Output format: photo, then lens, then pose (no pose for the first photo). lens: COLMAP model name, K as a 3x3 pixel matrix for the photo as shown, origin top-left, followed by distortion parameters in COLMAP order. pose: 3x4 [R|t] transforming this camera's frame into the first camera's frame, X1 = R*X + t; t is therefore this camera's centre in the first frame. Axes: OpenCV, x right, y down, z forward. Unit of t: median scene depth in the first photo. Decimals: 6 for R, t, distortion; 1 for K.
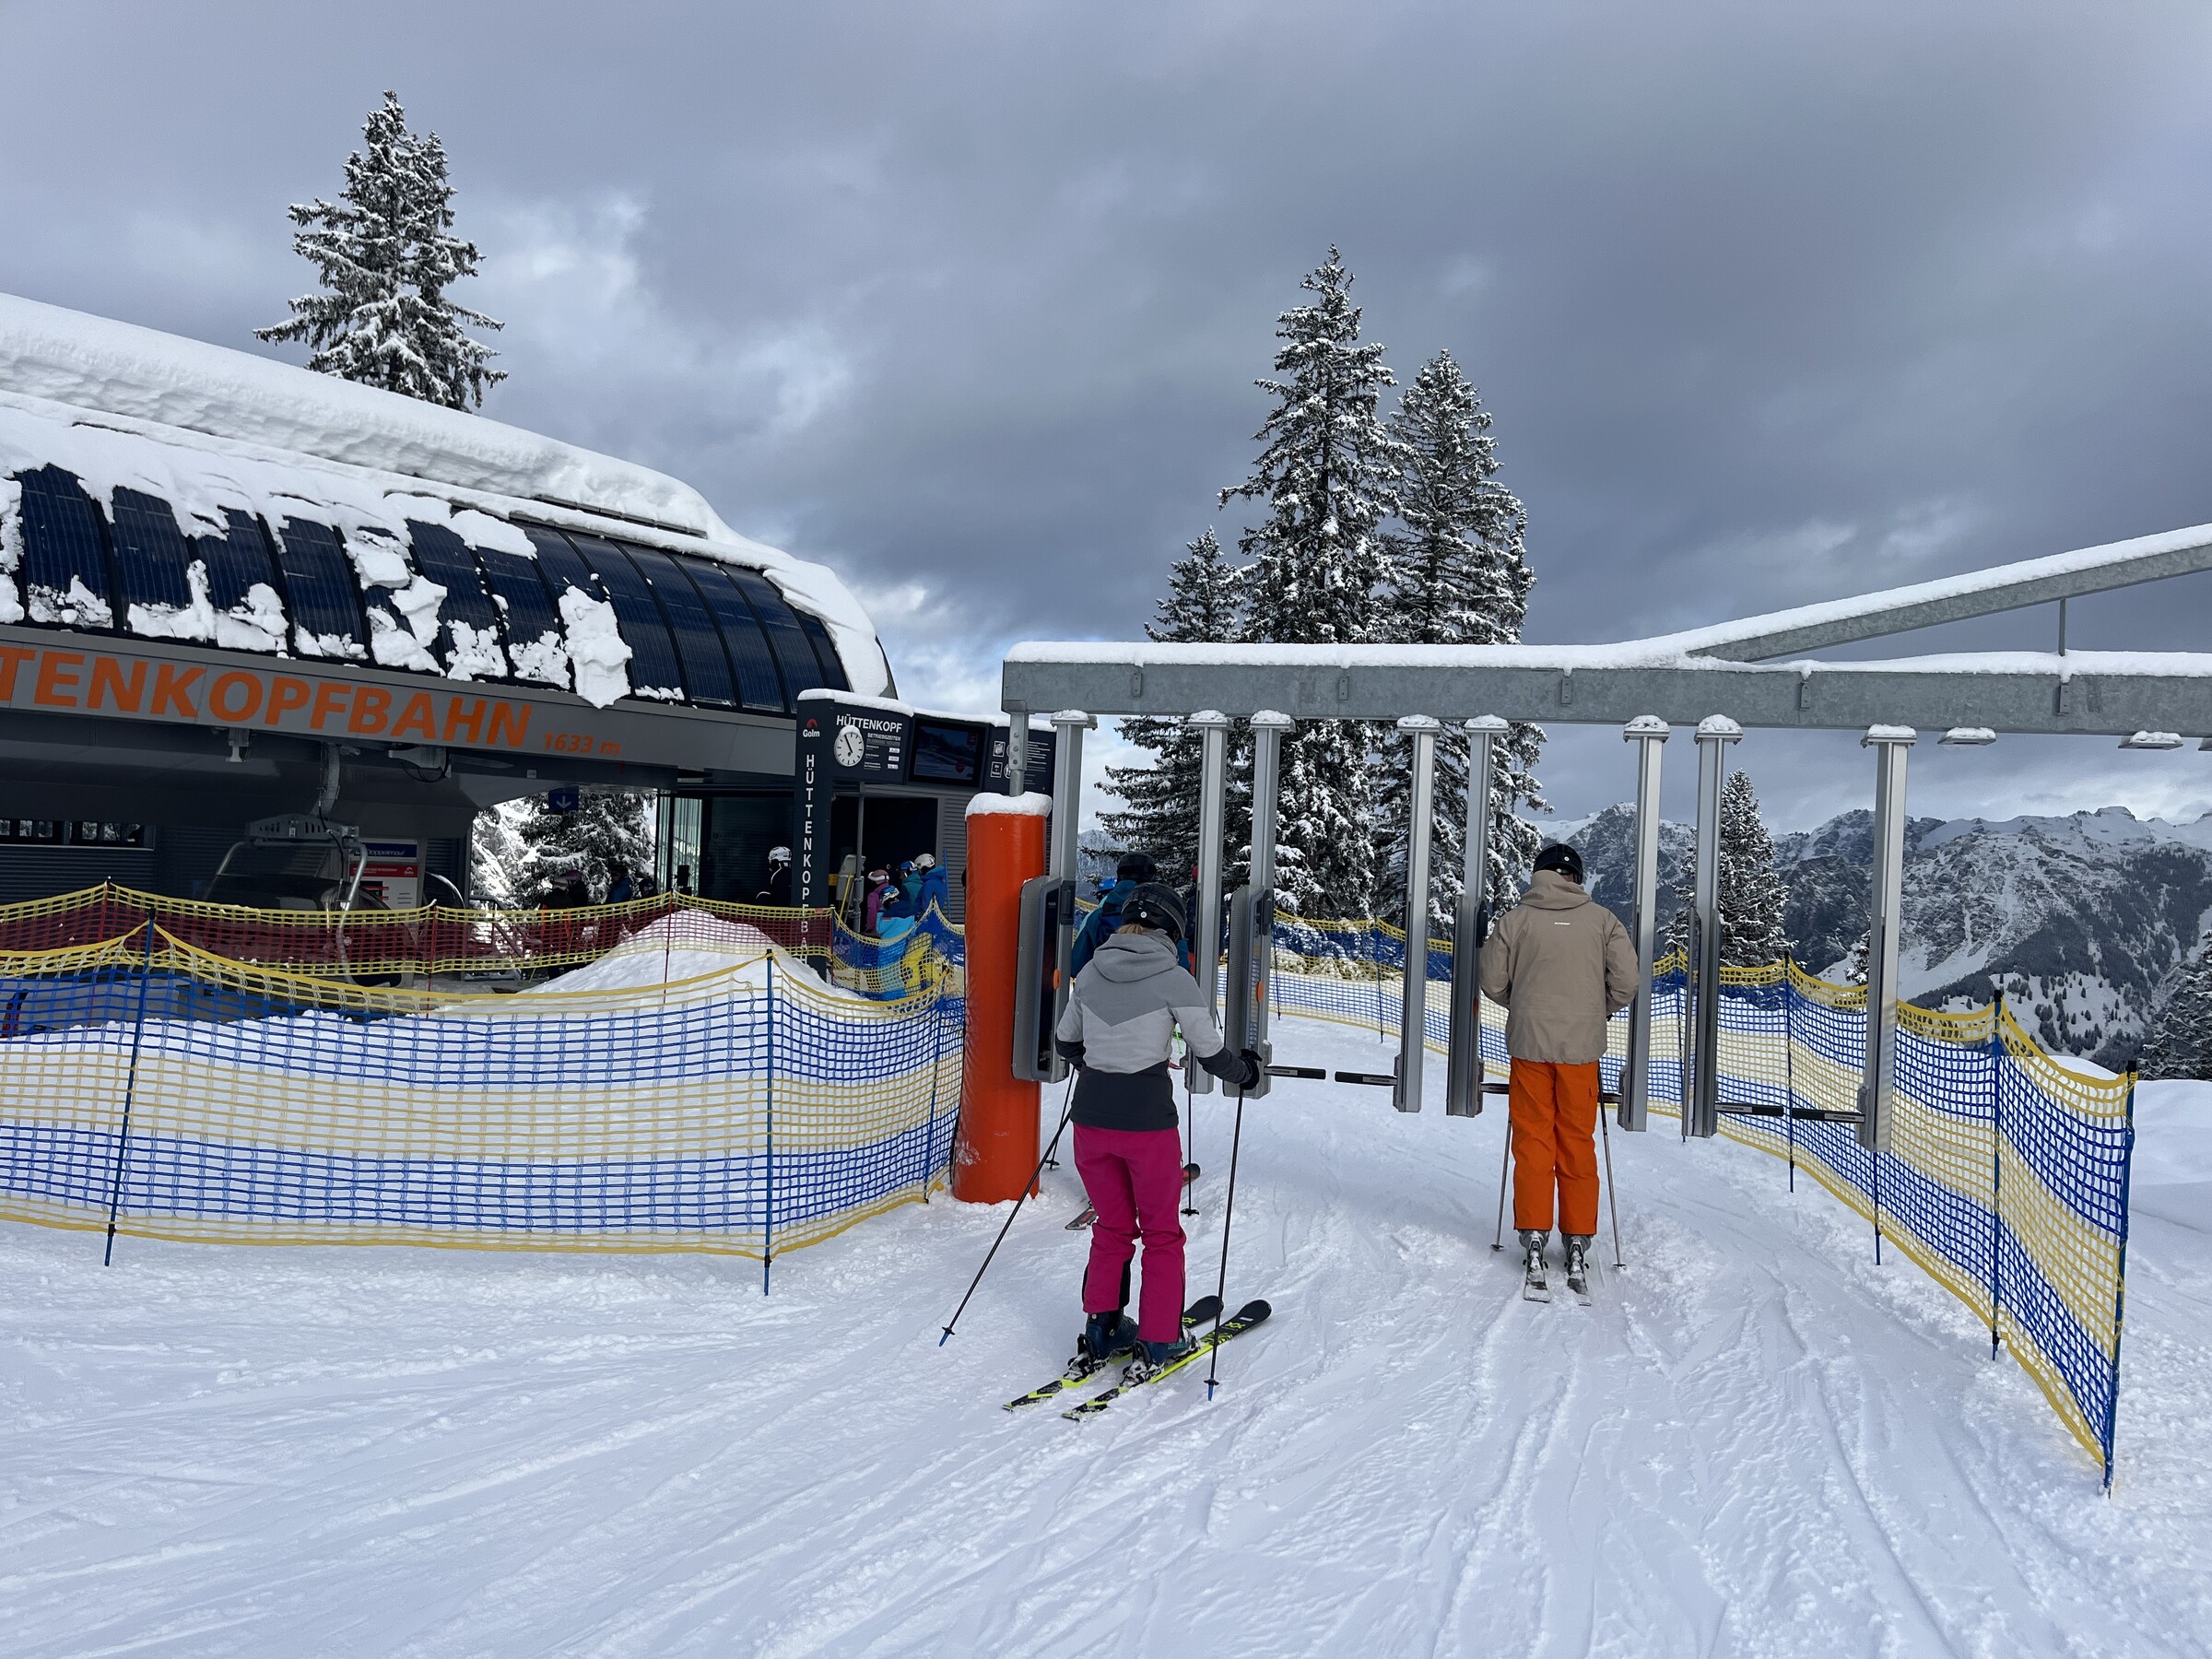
lens RADIAL K [[1661.8, 0, 1106.0], [0, 1661.8, 829.5], [0, 0, 1]] dist [0.002691, 0.003506]
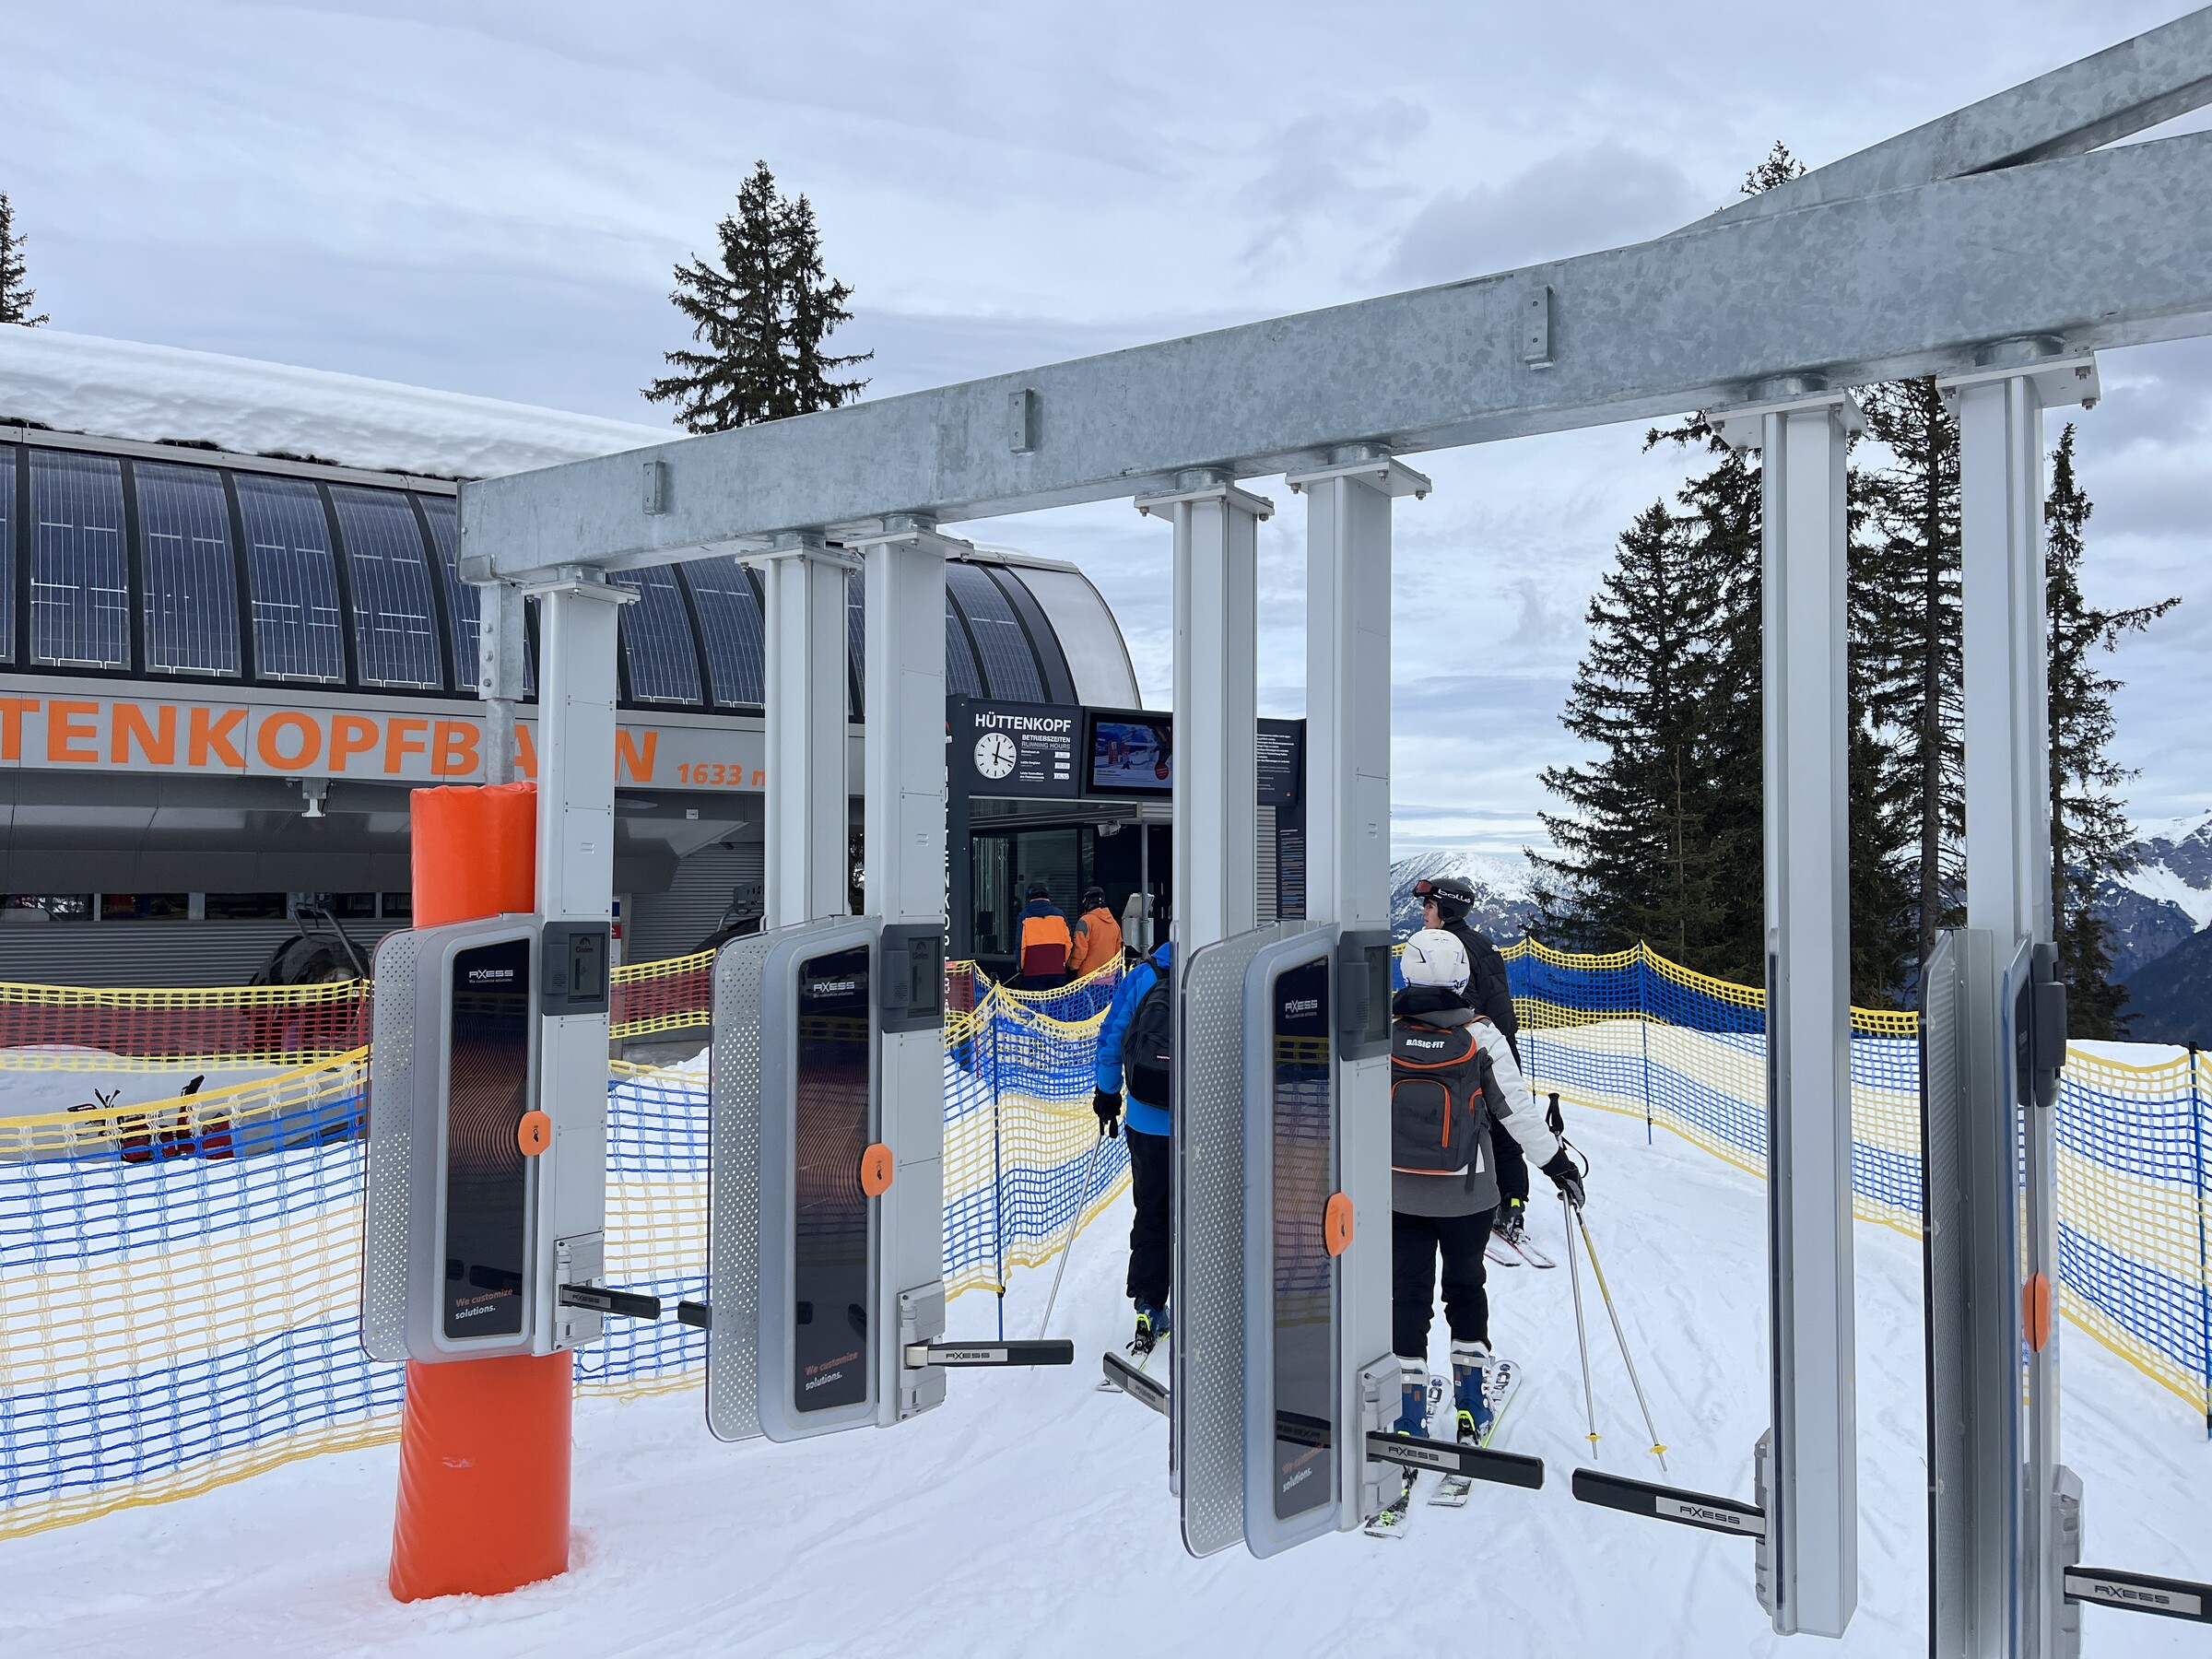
lens RADIAL K [[1661.8, 0, 1106.0], [0, 1661.8, 829.5], [0, 0, 1]] dist [0.002691, 0.003506]
pose [[0.952318, -0.055099, -0.300092, 0.113559], [0.048186, 0.998376, -0.030392, 0.010697], [0.301280, 0.014483, 0.953426, 0.246327]]
